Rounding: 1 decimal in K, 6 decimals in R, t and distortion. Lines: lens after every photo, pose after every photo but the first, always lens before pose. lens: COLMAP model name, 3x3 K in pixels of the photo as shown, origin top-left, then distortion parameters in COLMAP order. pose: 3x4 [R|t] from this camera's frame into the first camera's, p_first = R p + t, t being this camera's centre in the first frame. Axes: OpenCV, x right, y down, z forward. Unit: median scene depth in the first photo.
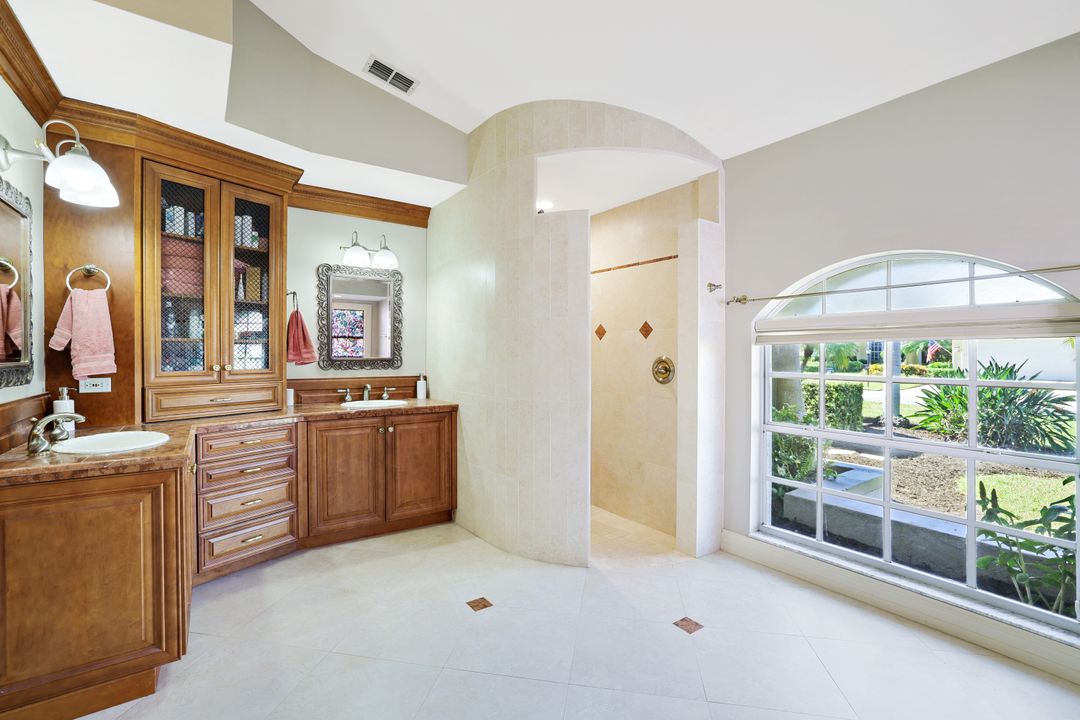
lens RADIAL K [[472.4, 0, 536.6], [0, 472.4, 356.0], [0, 0, 1]] dist [-0.026319, 0.000176]
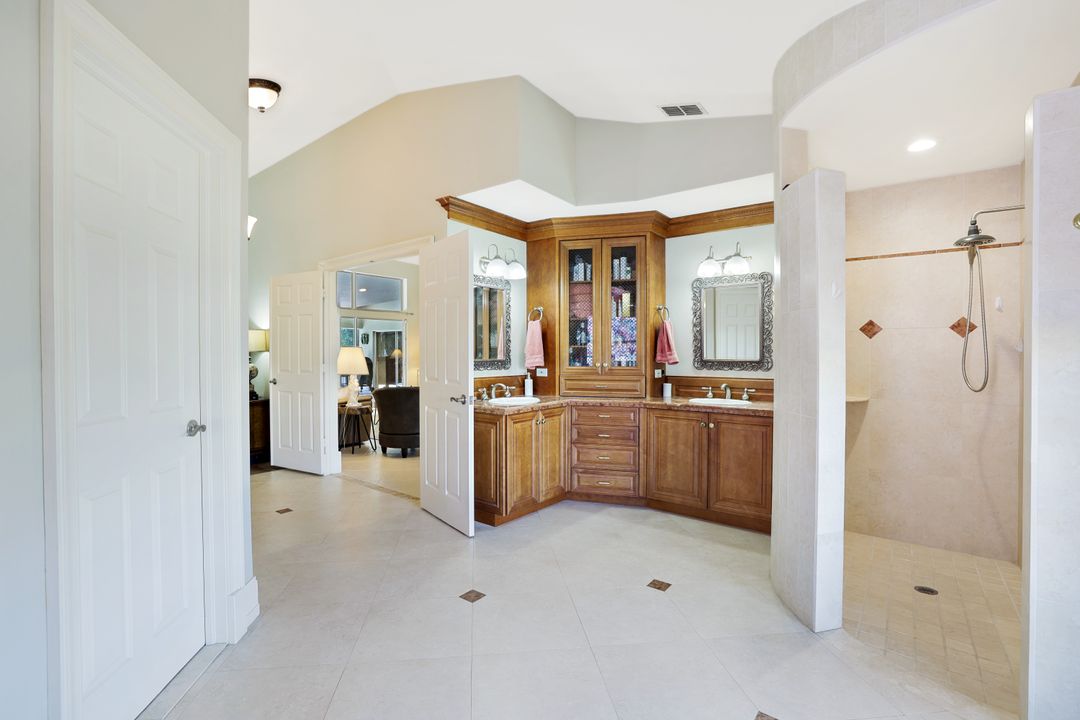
lens RADIAL K [[472.4, 0, 536.6], [0, 472.4, 356.0], [0, 0, 1]] dist [-0.026319, 0.000176]
pose [[0.321945, -0.001420, -0.946757, 0.613922], [-0.007580, 0.999963, -0.004078, 0.004709], [0.946728, 0.008490, 0.321923, 0.285326]]
